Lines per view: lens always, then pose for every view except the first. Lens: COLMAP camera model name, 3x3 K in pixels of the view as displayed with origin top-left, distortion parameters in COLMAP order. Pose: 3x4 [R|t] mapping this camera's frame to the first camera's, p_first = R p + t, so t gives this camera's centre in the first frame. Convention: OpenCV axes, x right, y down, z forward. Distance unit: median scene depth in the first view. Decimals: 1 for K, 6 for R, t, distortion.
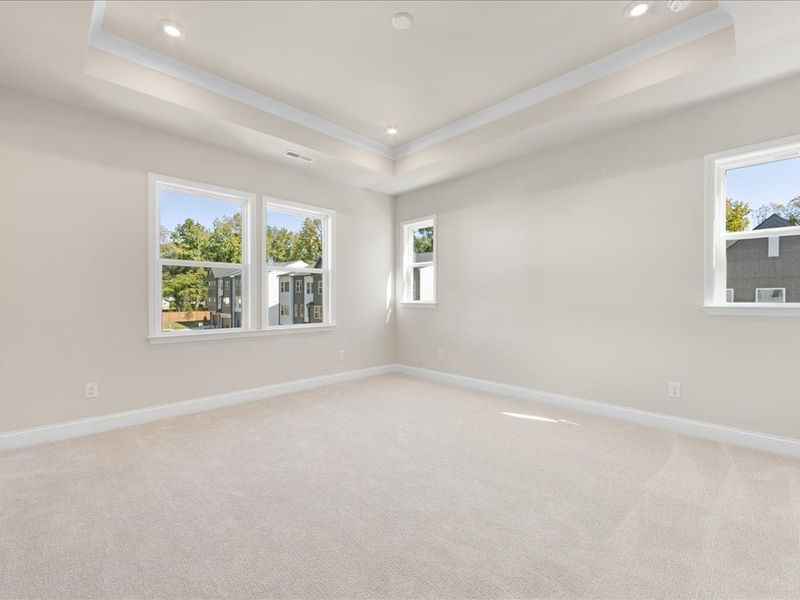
lens RADIAL K [[353.7, 0, 397.1], [0, 353.7, 301.5], [0, 0, 1]] dist [-0.008472, 0.001229]
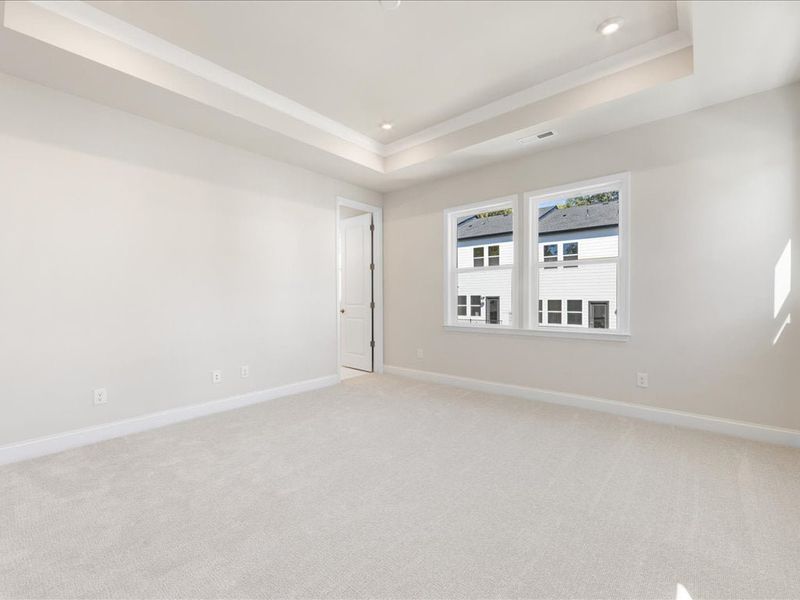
lens RADIAL K [[353.7, 0, 397.7], [0, 353.7, 299.3], [0, 0, 1]] dist [-0.008472, 0.001229]
pose [[0.077236, 0.005482, -0.996998, 0.577098], [0.001304, 0.999983, 0.005599, -0.008477], [0.997012, -0.001733, 0.077228, 0.572458]]
